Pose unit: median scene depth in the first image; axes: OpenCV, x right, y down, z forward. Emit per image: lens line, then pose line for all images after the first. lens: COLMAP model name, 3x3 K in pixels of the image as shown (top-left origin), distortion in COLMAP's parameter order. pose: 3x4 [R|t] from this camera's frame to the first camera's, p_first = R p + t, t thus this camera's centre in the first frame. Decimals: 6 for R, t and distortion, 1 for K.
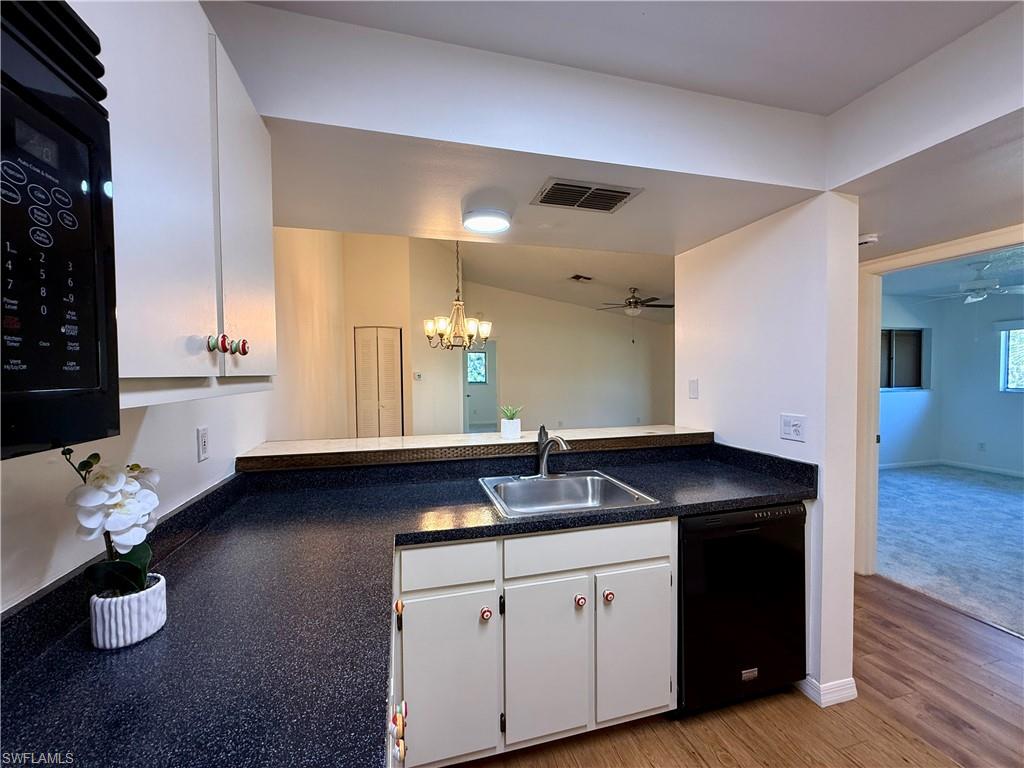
lens RADIAL K [[408.8, 0, 510.5], [0, 408.8, 382.8], [0, 0, 1]] dist [0.000436, -0.000158]
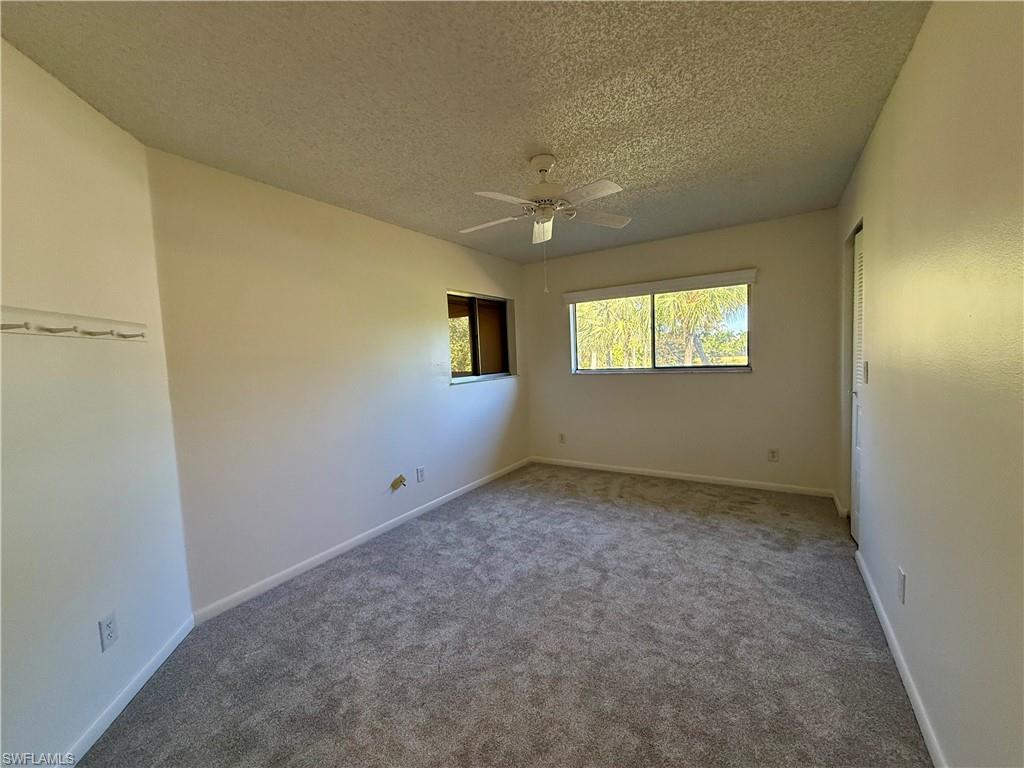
lens RADIAL K [[408.8, 0, 507.6], [0, 408.8, 383.4], [0, 0, 1]] dist [0.000436, -0.000158]
pose [[0.743693, -0.068826, 0.664969, 1.587443], [0.057061, 0.997591, 0.039438, -0.001814], [-0.666082, 0.008614, 0.745829, 1.365485]]
